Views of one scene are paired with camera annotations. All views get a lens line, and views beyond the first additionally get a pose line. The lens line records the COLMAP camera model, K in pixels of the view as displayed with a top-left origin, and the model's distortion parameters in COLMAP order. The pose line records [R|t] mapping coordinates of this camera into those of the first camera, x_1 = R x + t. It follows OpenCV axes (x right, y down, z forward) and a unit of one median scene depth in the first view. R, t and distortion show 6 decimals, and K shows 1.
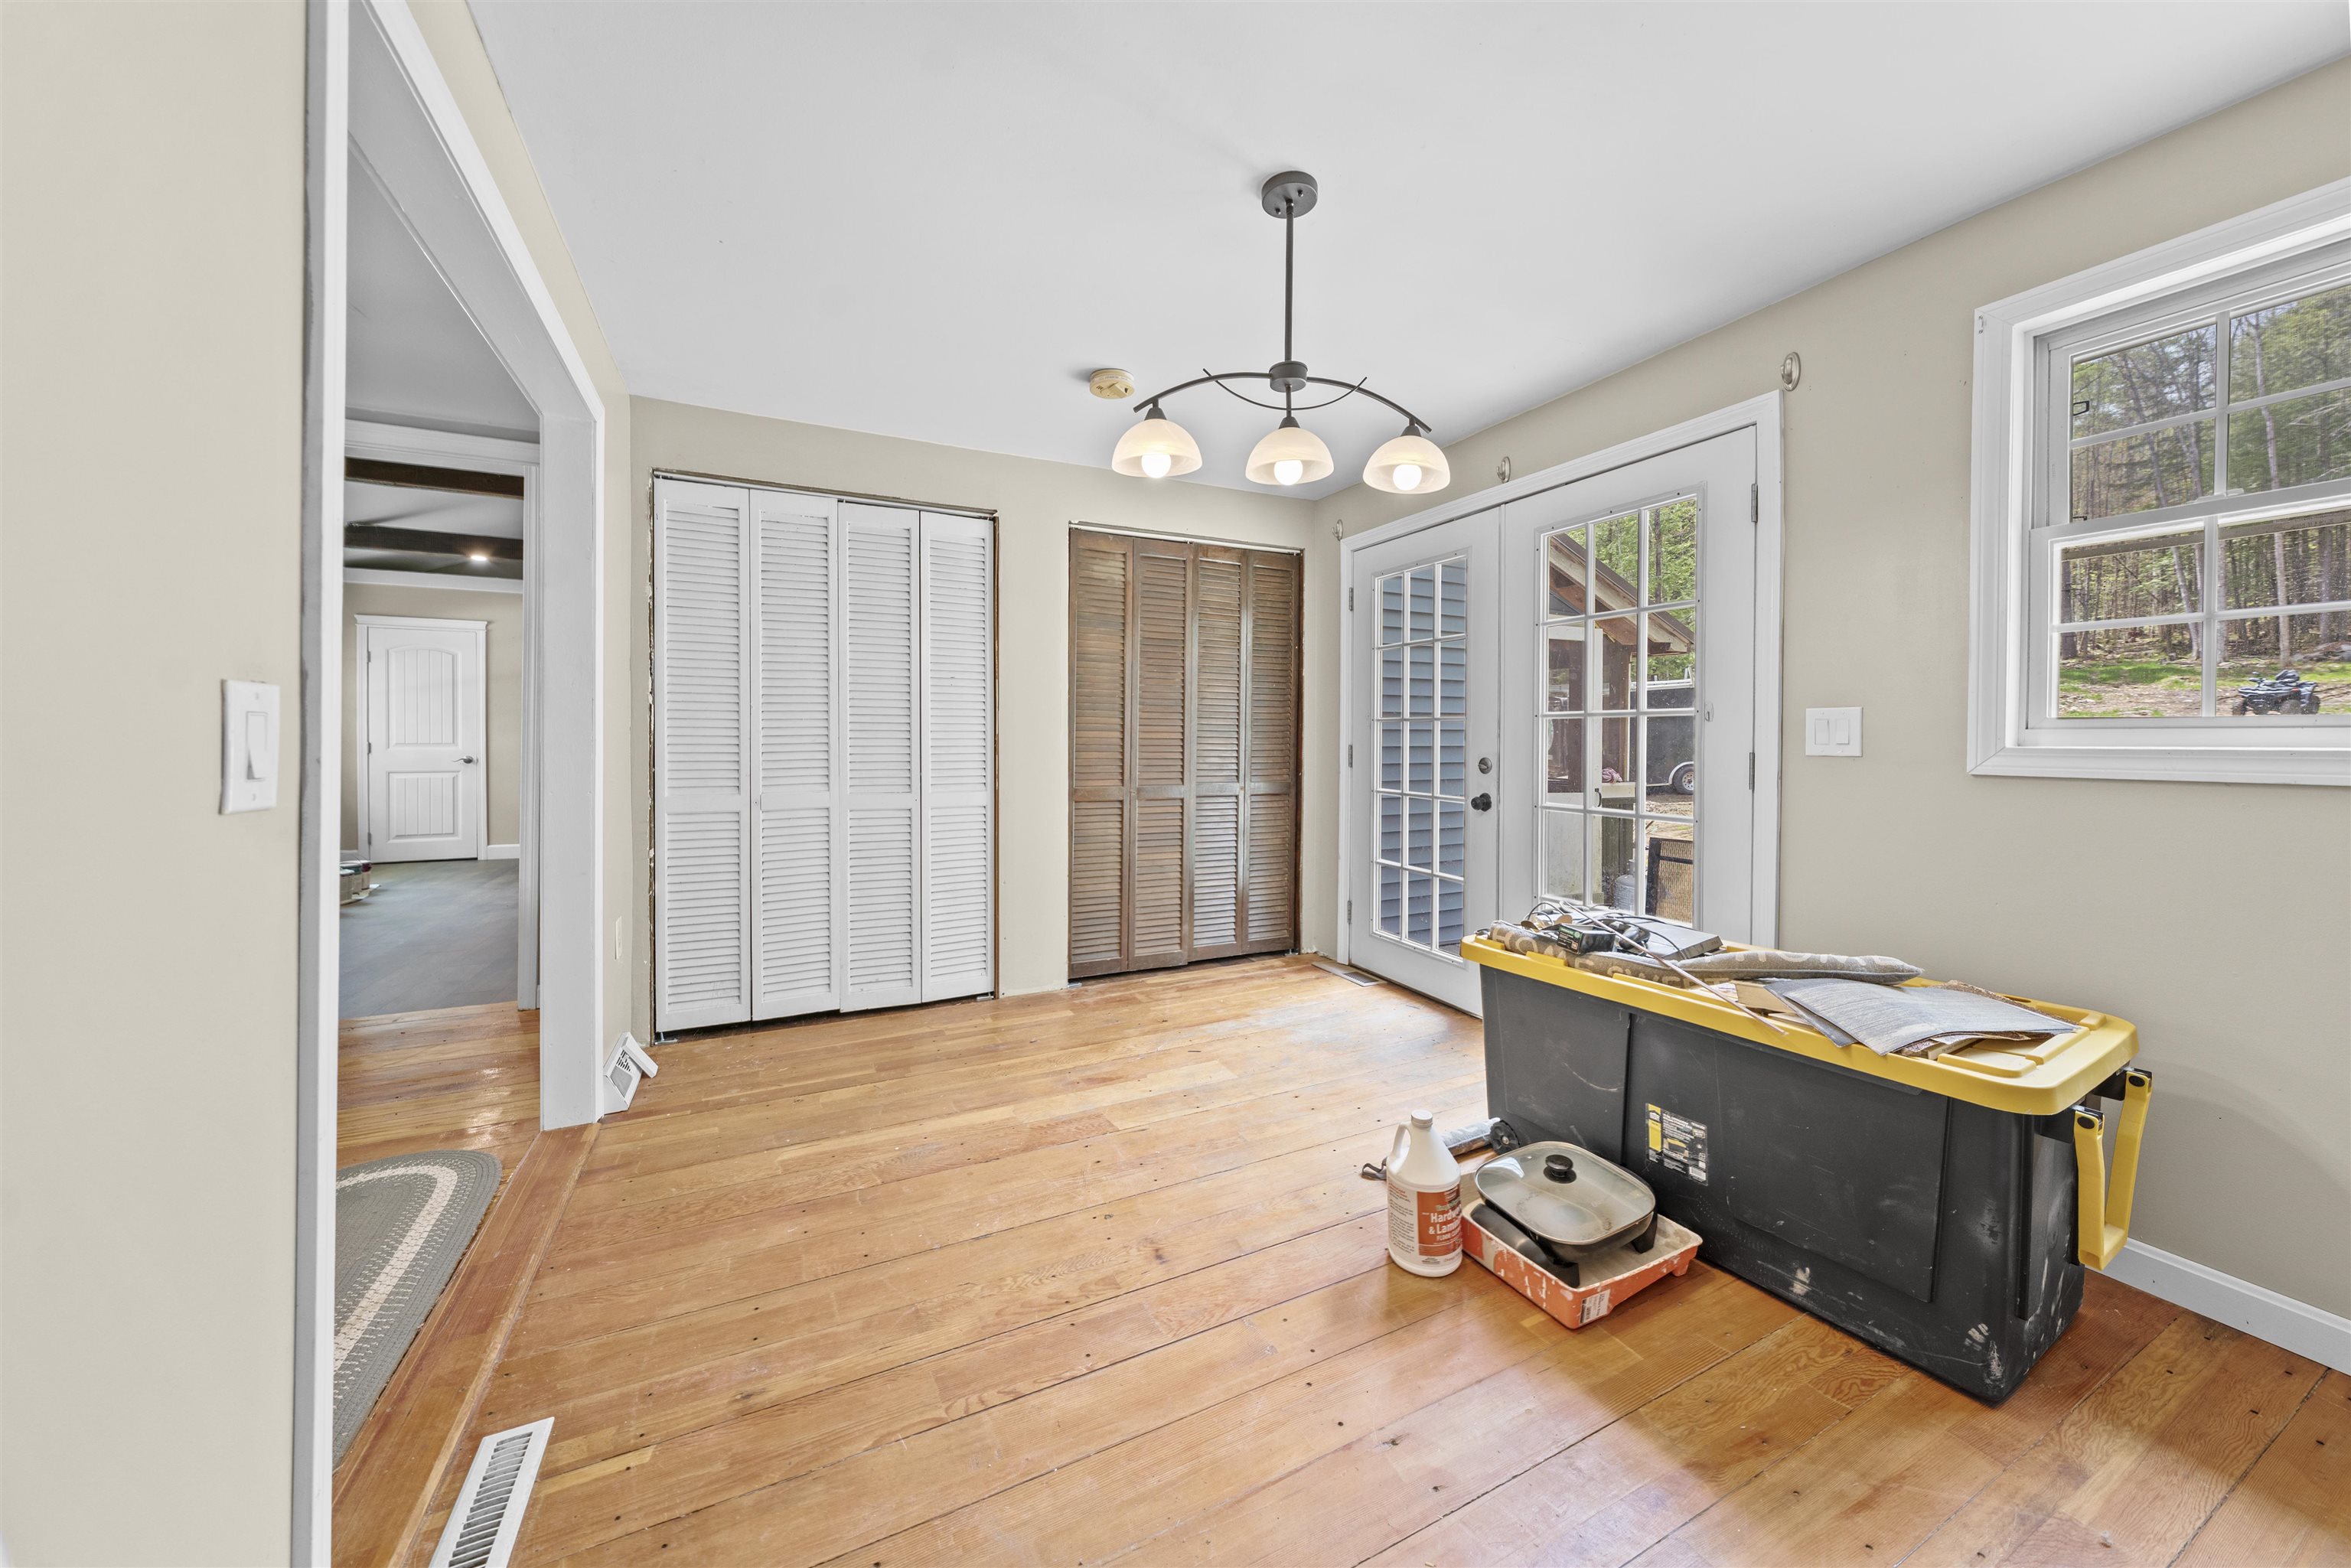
lens RADIAL K [[810.7, 0, 1176.6], [0, 810.7, 748.0], [0, 0, 1]] dist [-0.008885, -0.000196]
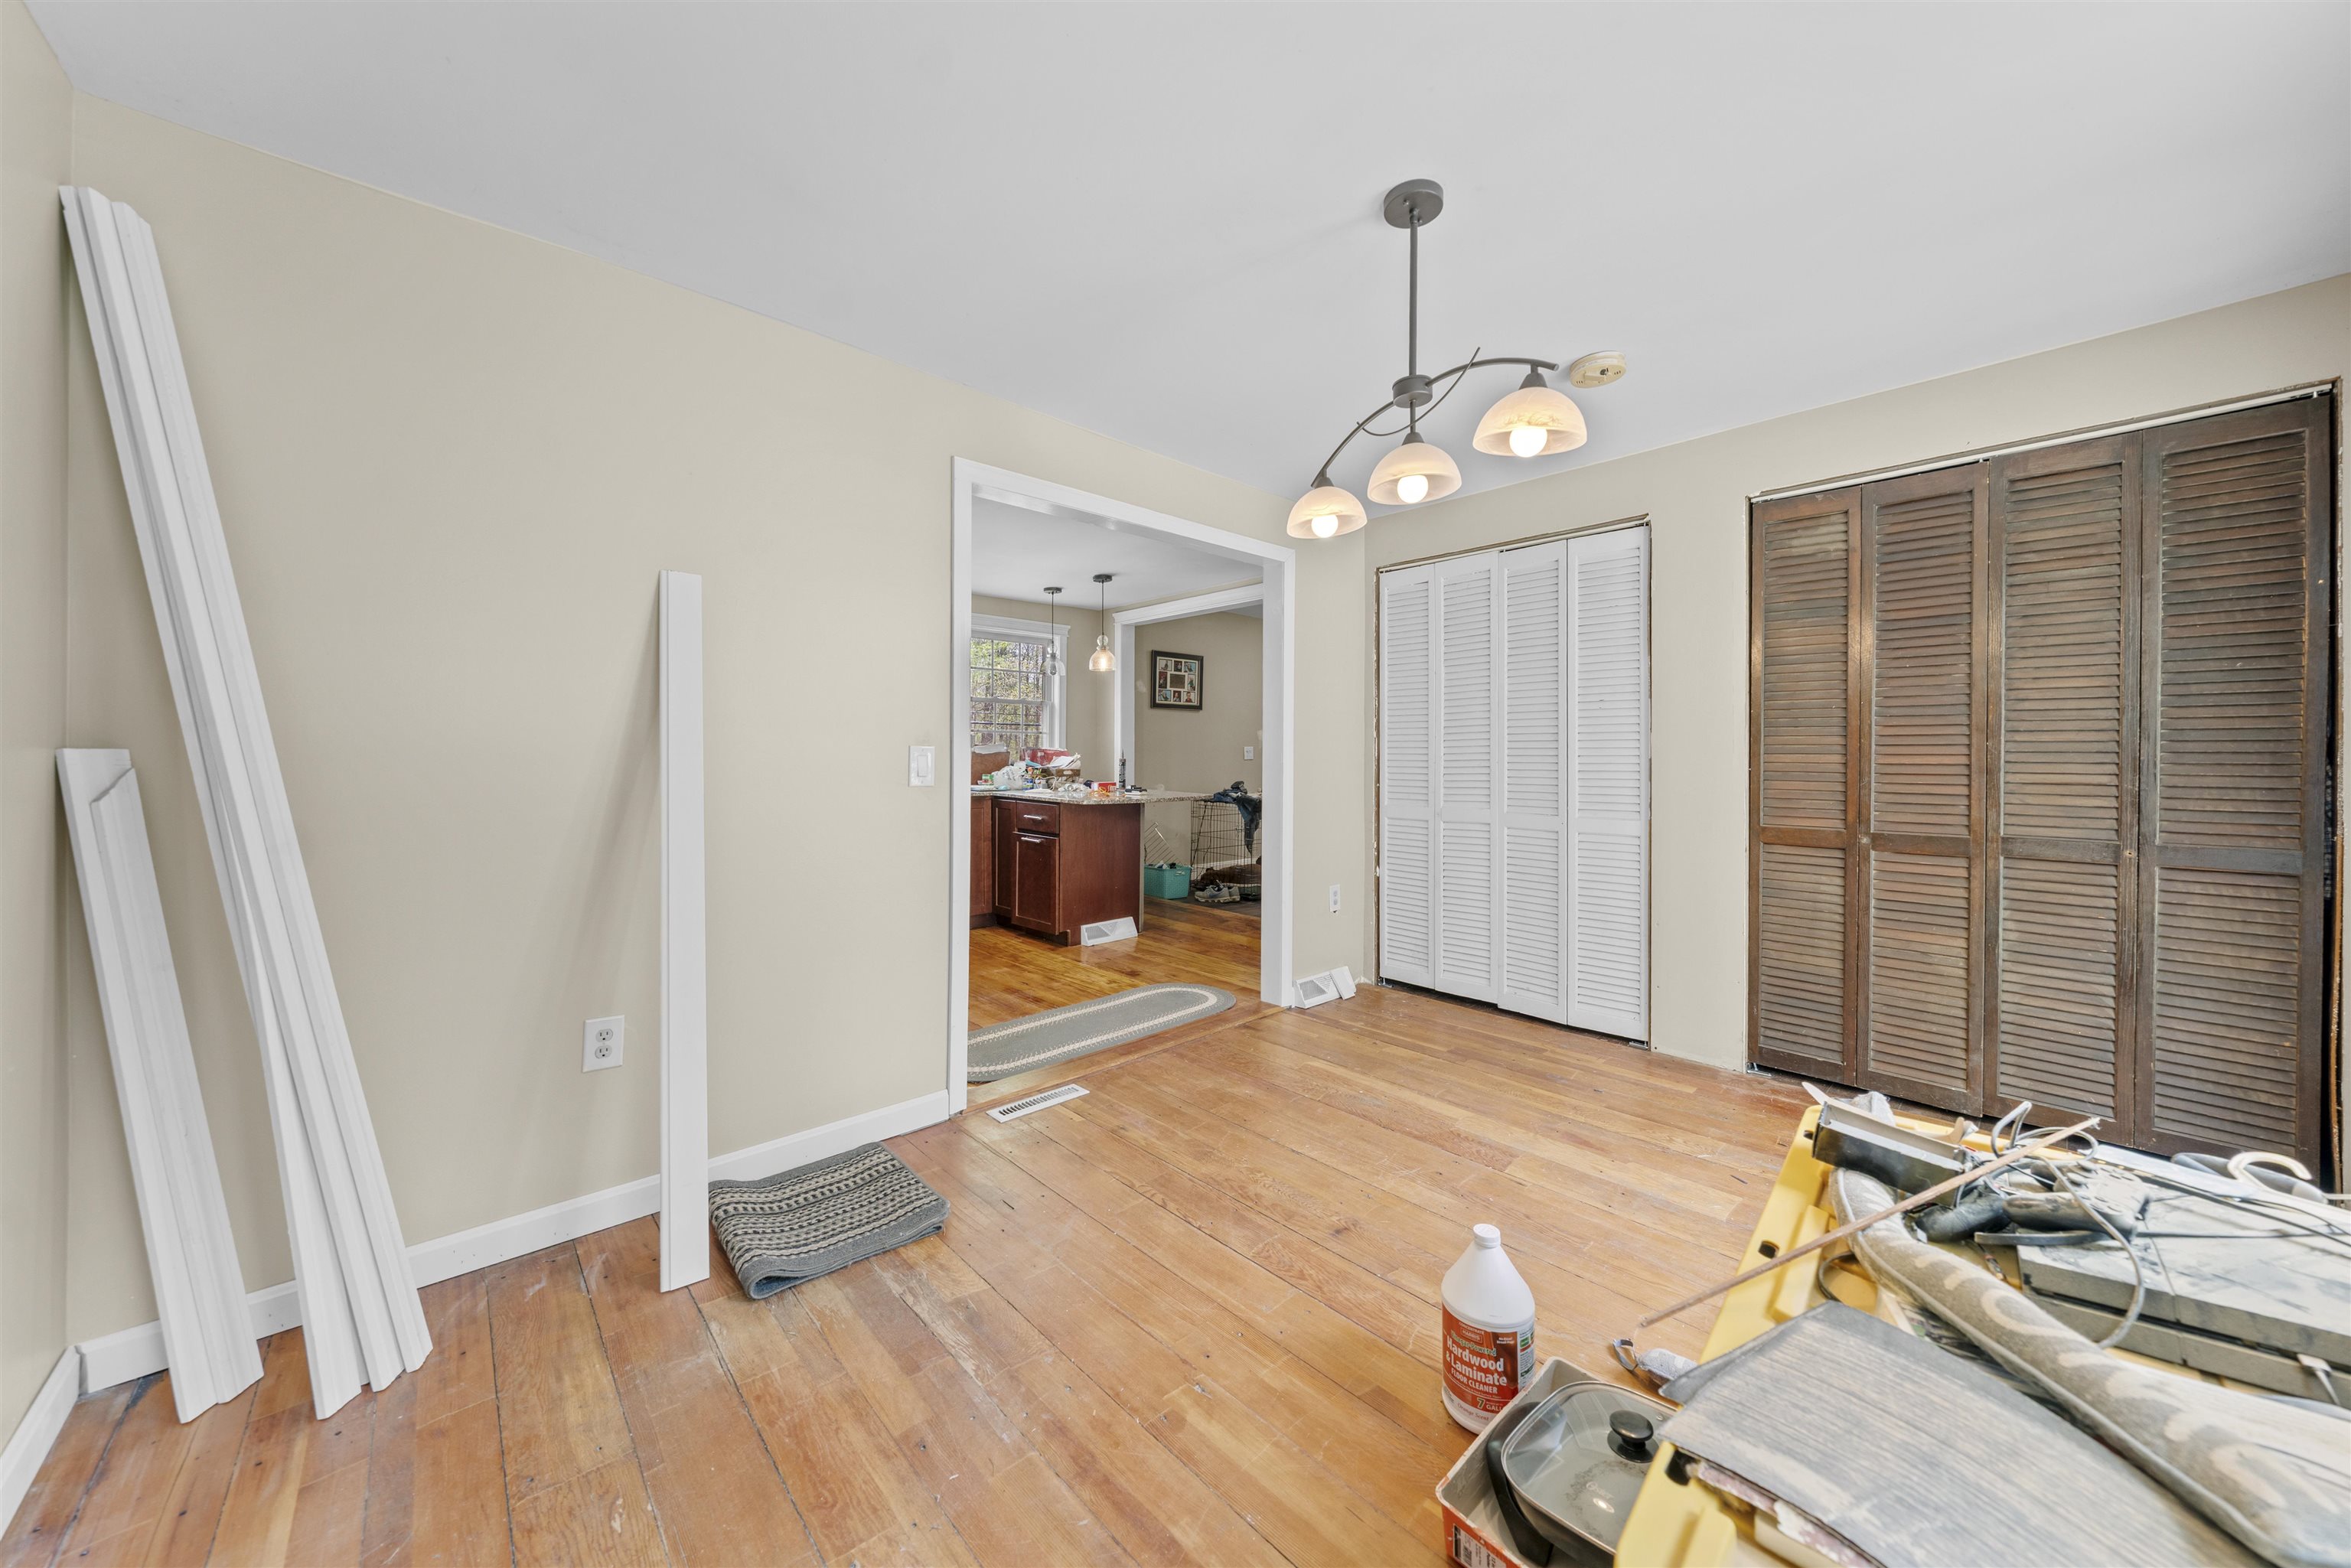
lens RADIAL K [[810.7, 0, 1176.6], [0, 810.7, 748.0], [0, 0, 1]] dist [-0.008885, -0.000196]
pose [[0.287529, -0.013639, -0.957675, 0.617691], [-0.013562, 0.999740, -0.018310, -0.005627], [0.957676, 0.018252, 0.287270, 0.287786]]
